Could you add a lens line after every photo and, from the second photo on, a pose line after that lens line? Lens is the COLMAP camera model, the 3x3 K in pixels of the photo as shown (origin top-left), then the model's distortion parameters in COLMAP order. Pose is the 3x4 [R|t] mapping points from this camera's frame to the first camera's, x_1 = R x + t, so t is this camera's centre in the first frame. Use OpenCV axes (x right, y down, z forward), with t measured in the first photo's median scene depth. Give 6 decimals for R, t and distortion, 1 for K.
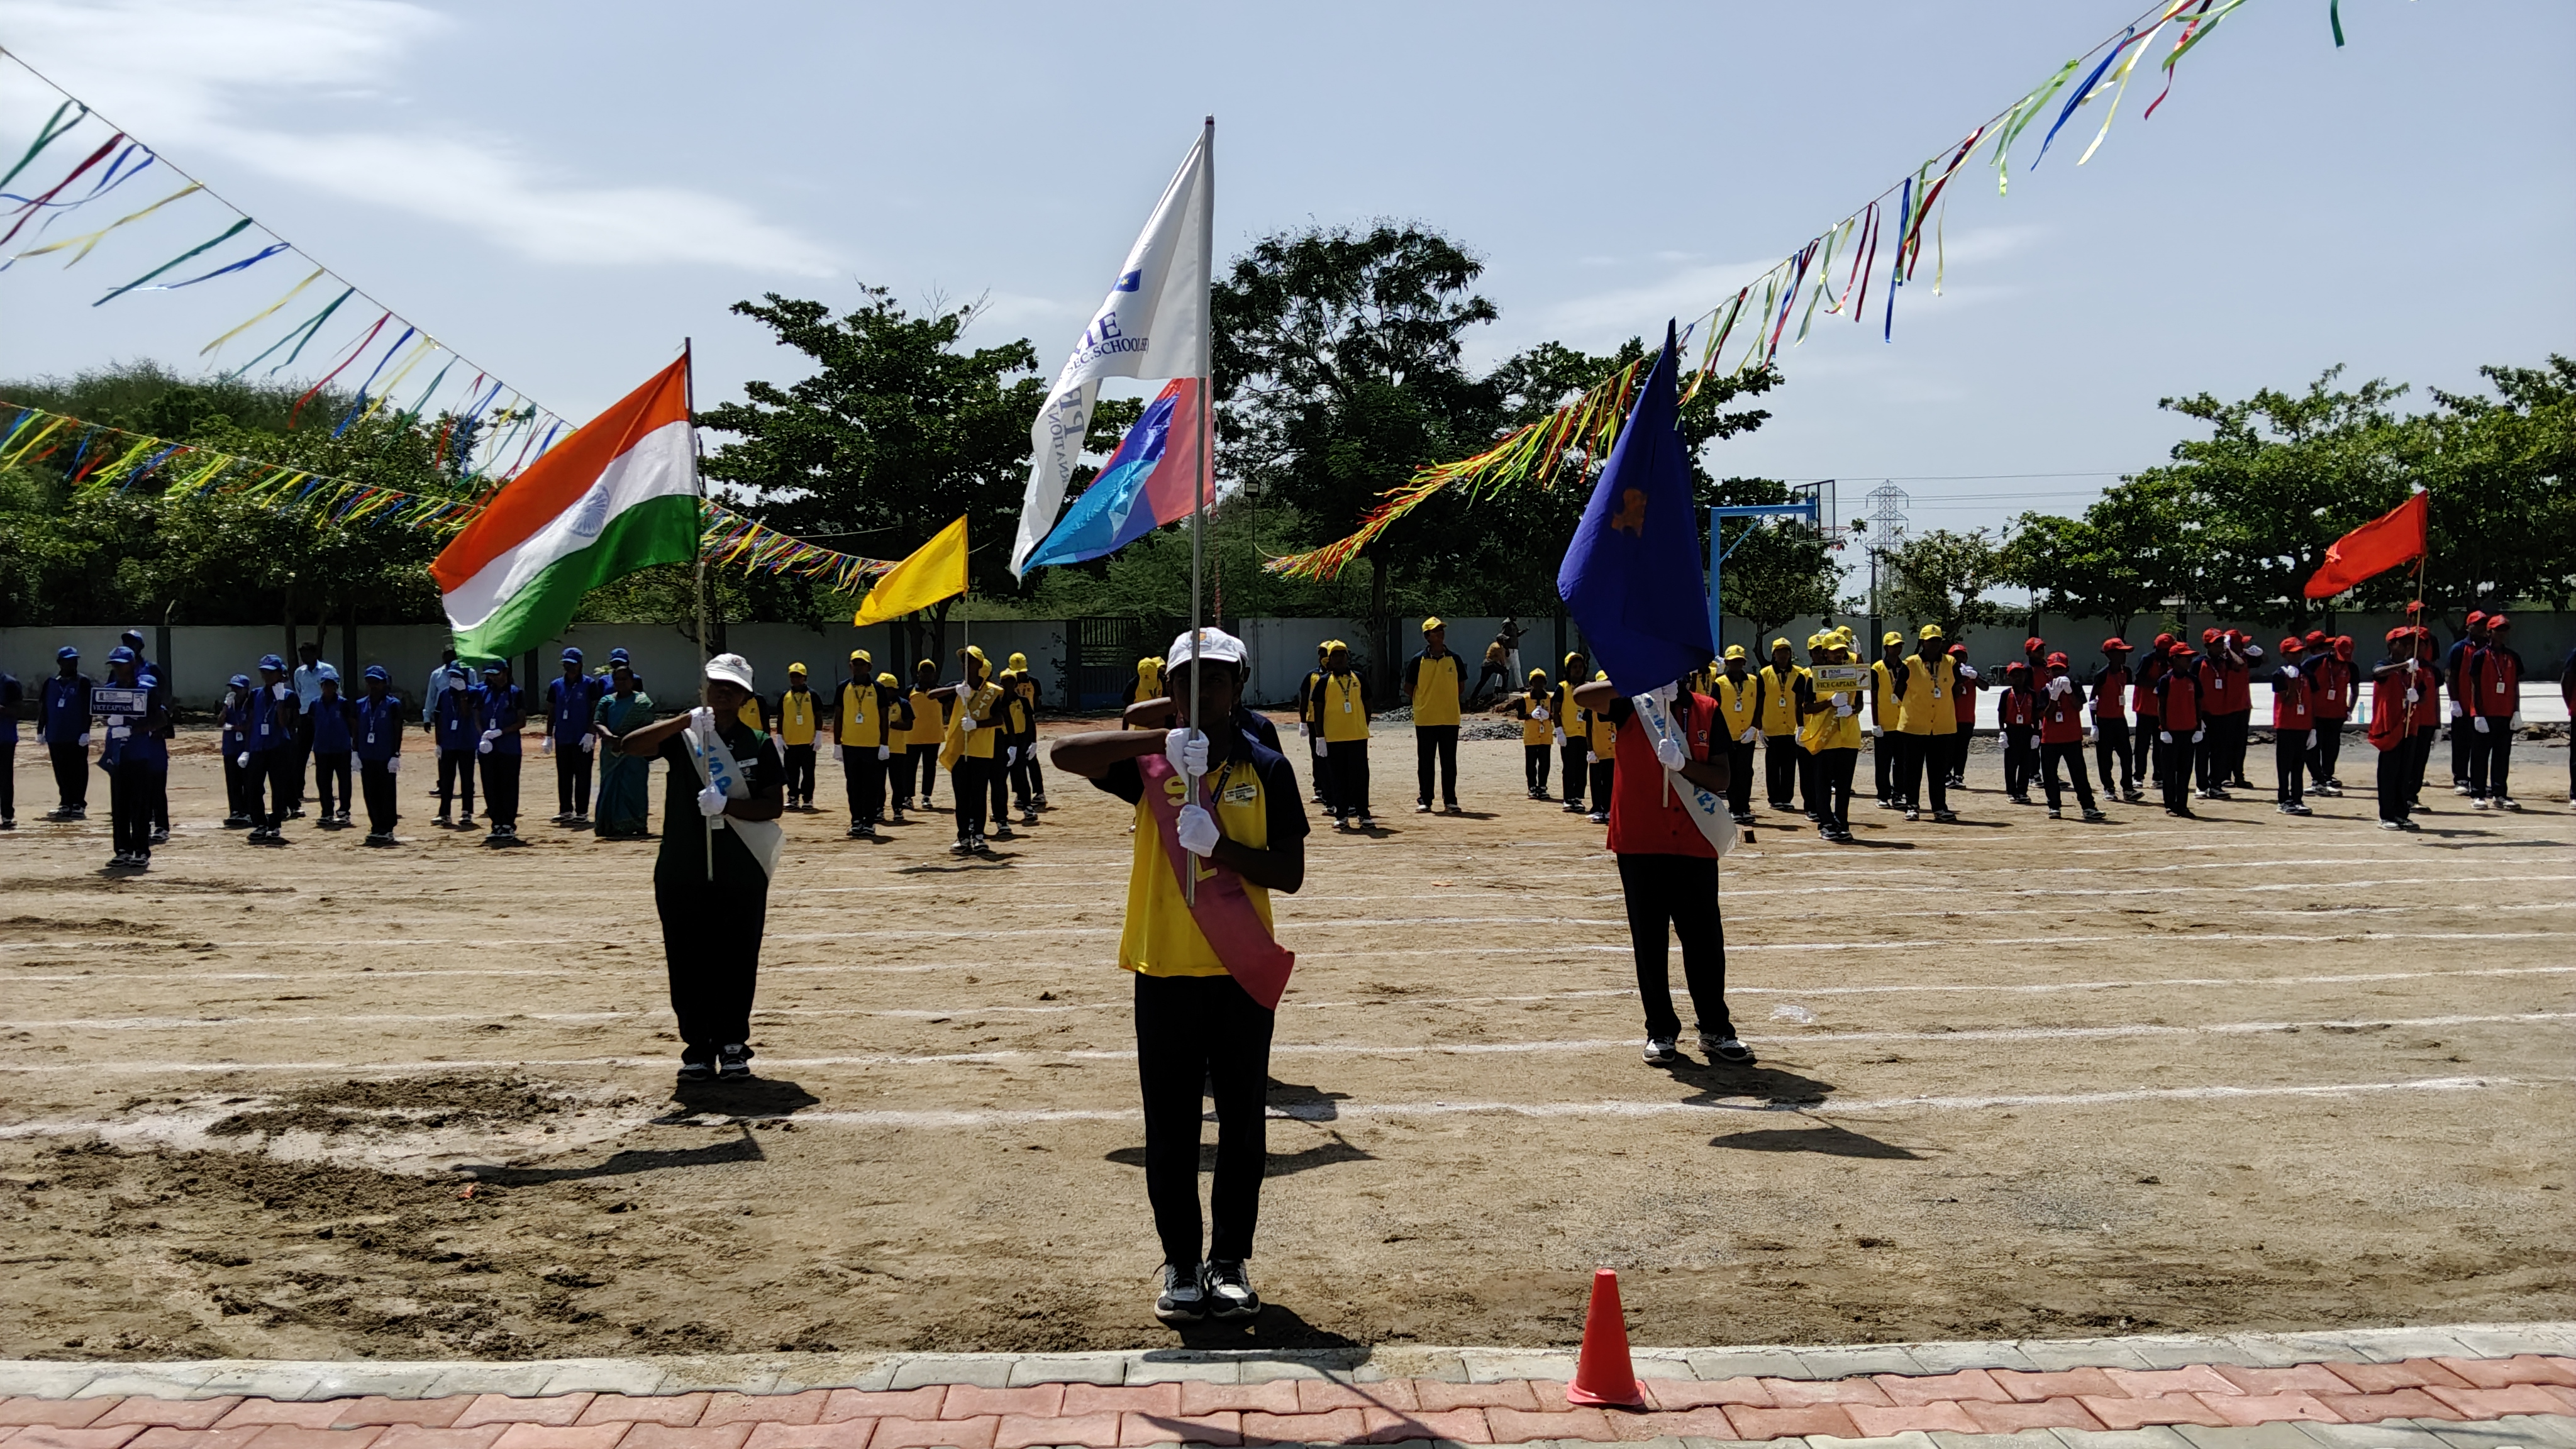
lens RADIAL K [[2049.5, 0, 1299.4], [0, 2049.5, 732.7], [0, 0, 1]] dist [0.045240, -0.034881]
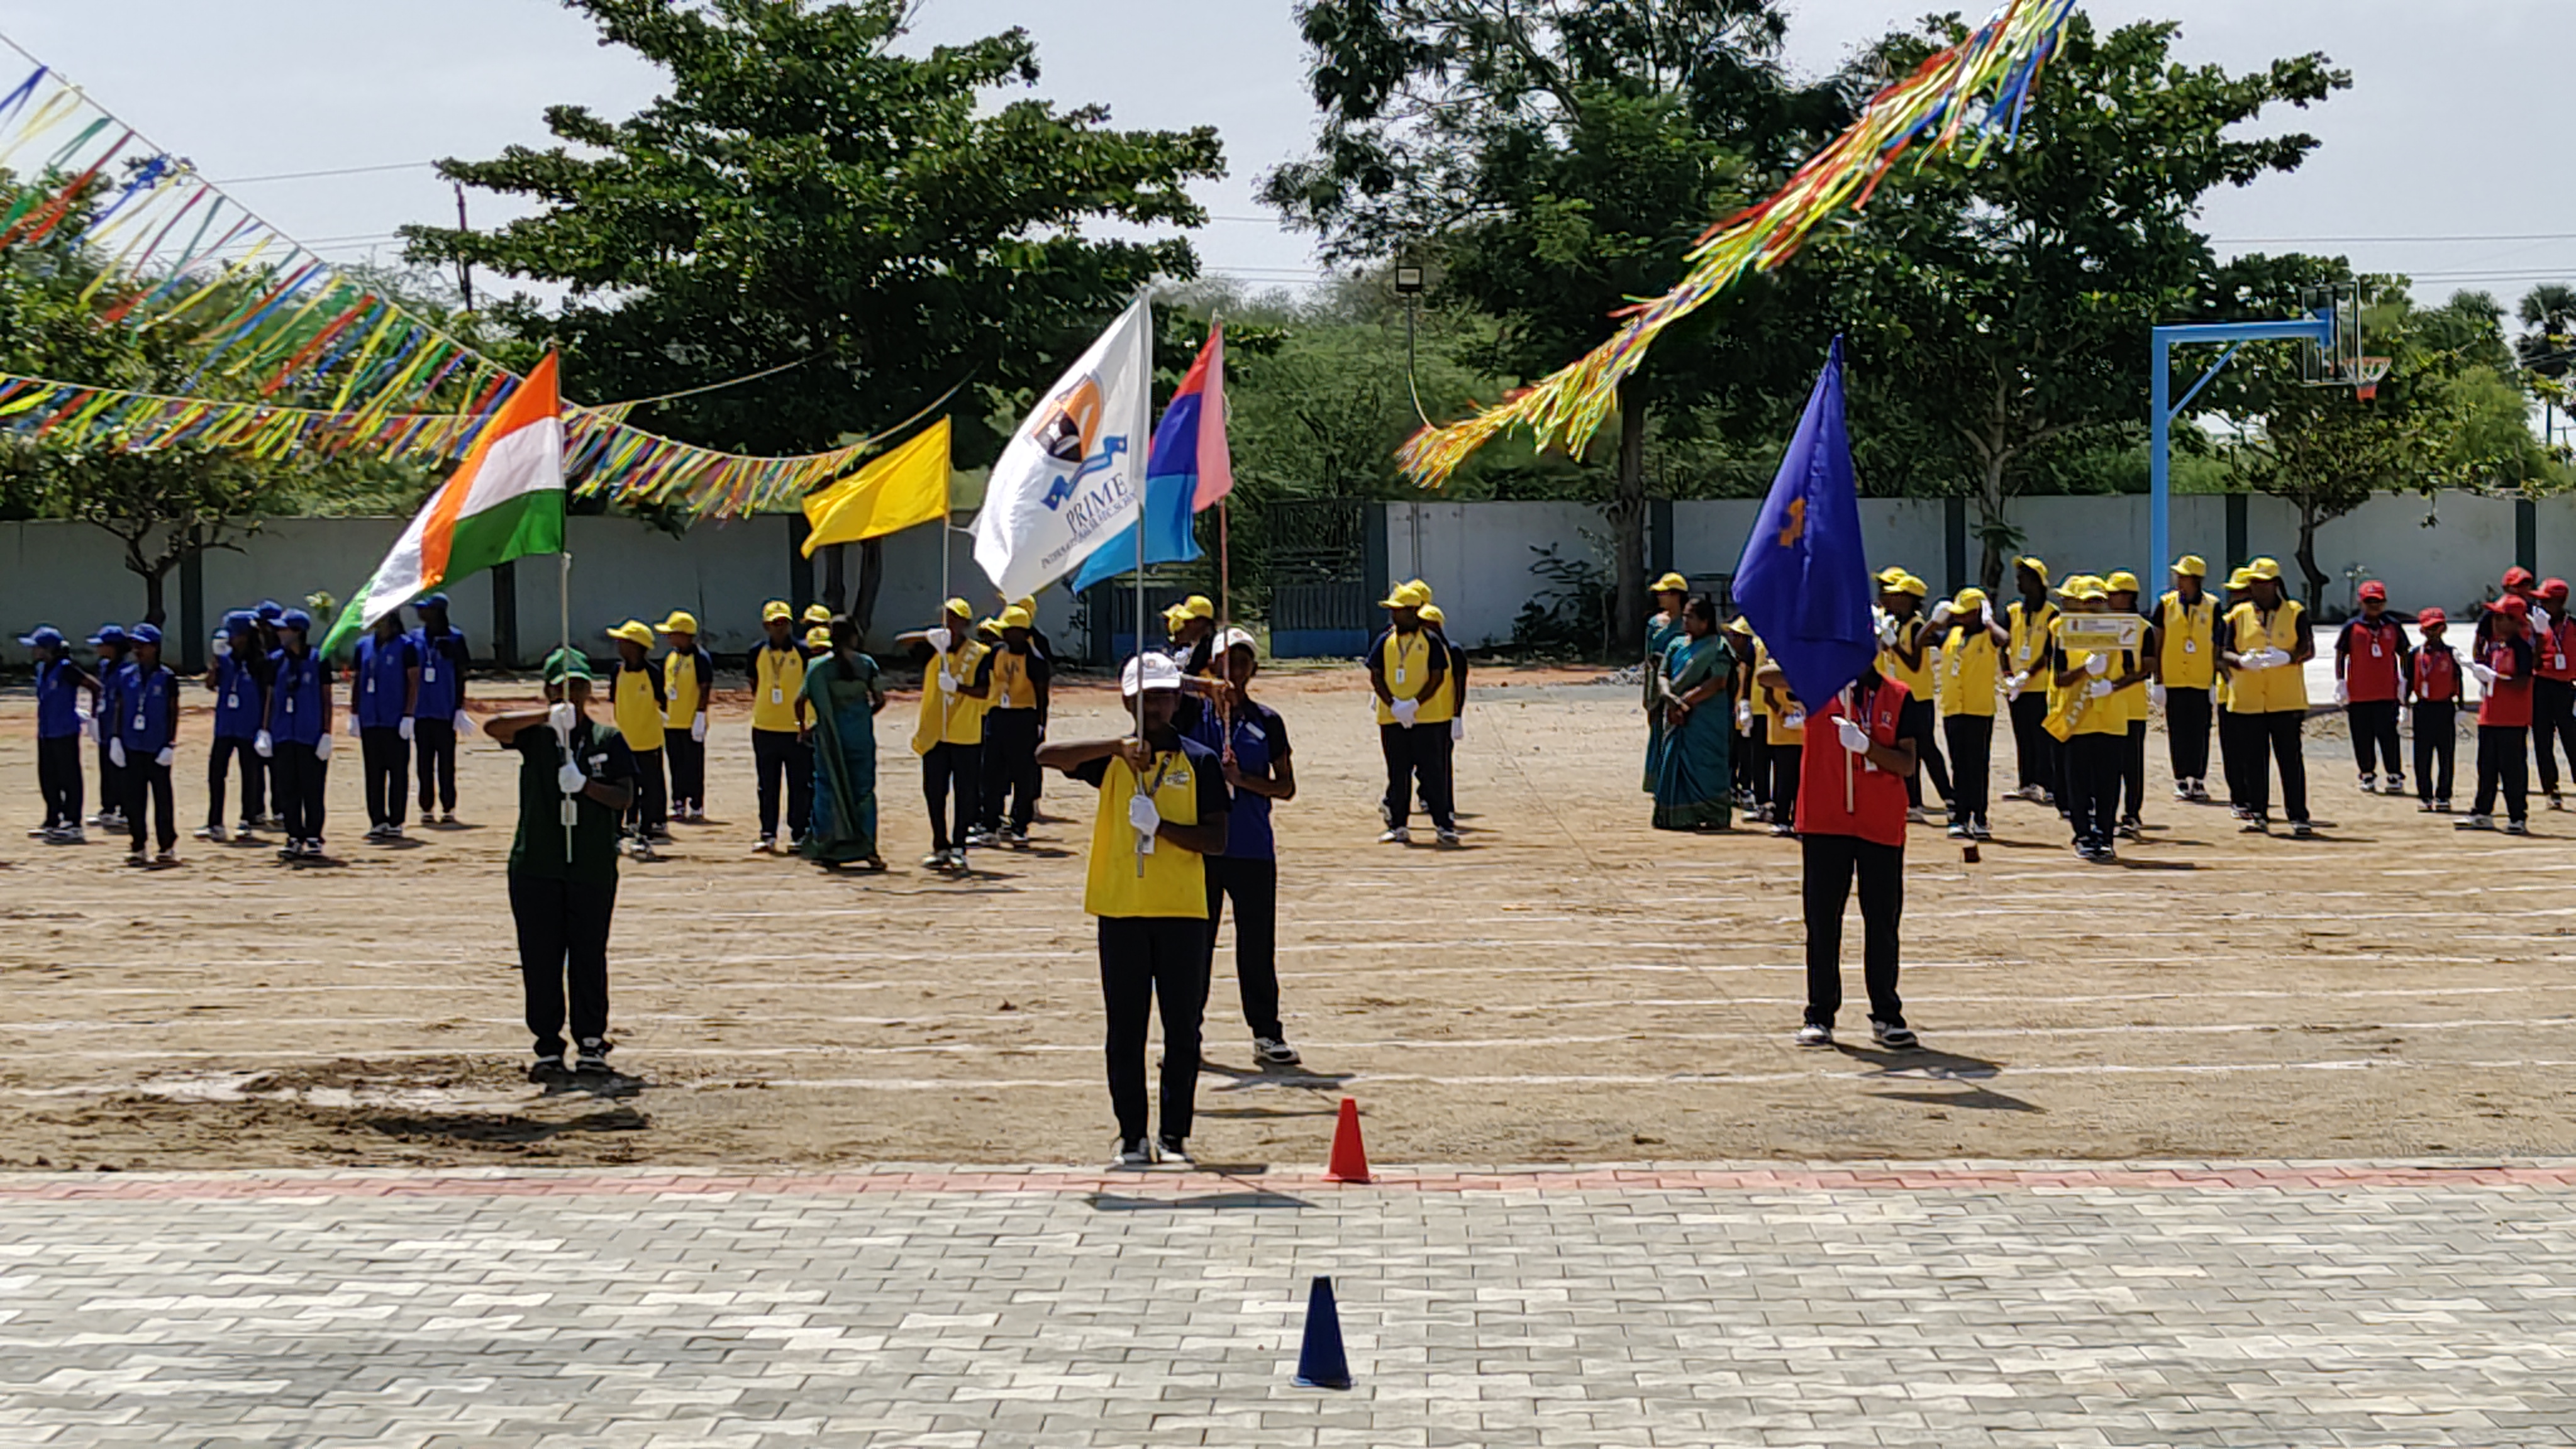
lens RADIAL K [[3916.4, 0, 1269.5], [0, 3916.4, 709.2], [0, 0, 1]] dist [0.087686, 0.000000]
pose [[0.997445, -0.001070, -0.071429, 0.017528], [0.001281, 0.999995, 0.002908, -0.001580], [0.071426, -0.002993, 0.997441, -0.109254]]
